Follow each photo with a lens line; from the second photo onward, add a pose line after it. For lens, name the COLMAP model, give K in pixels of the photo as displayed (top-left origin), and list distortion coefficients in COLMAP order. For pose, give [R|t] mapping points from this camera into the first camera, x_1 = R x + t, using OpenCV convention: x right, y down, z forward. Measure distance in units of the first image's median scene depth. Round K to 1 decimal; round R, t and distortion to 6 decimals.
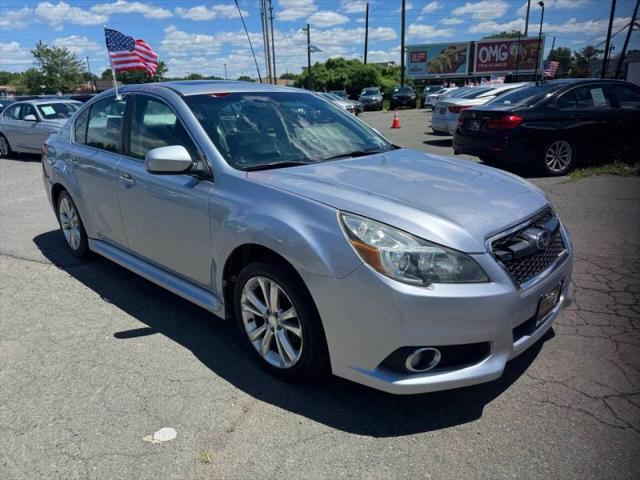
lens RADIAL K [[448.0, 0, 320.9], [0, 448.0, 240.9], [0, 0, 1]] dist [0.056682, -0.074478]
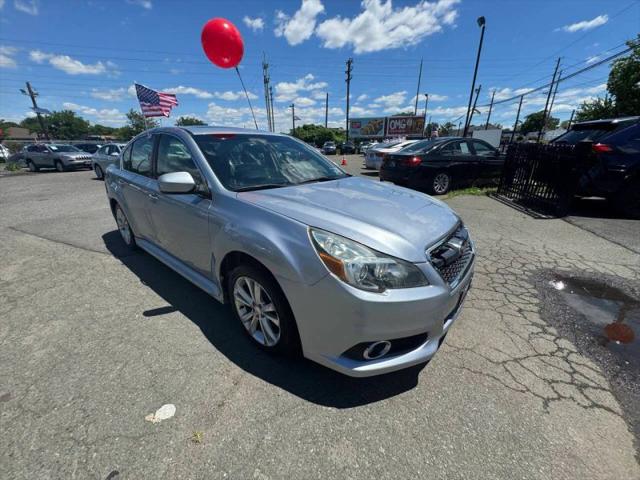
lens RADIAL K [[254.8, 0, 320.0], [0, 254.8, 240.0], [0, 0, 1]] dist [-0.002996, 0.000014]
pose [[0.997239, -0.003306, 0.074183, 0.014965], [0.000240, 0.999147, 0.041305, -0.047066], [-0.074256, -0.041173, 0.996389, 0.244533]]
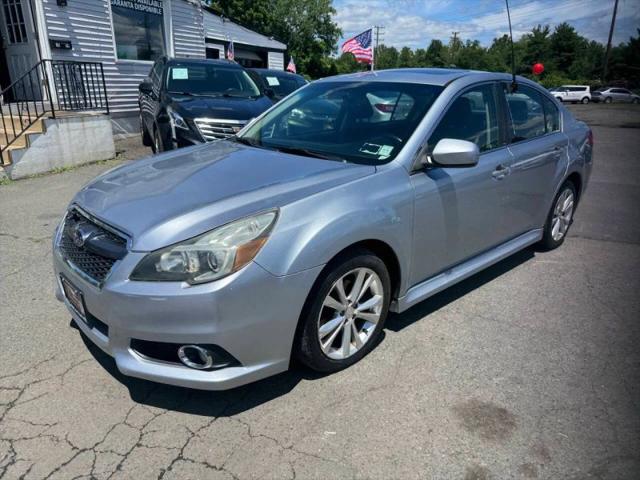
lens RADIAL K [[448.0, 0, 320.9], [0, 448.0, 240.9], [0, 0, 1]] dist [0.056682, -0.074478]
pose [[-0.037704, 0.348732, -0.936464, 1.217956], [-0.310970, 0.886505, 0.342647, -0.438905], [0.949672, 0.304131, 0.075021, 1.235548]]
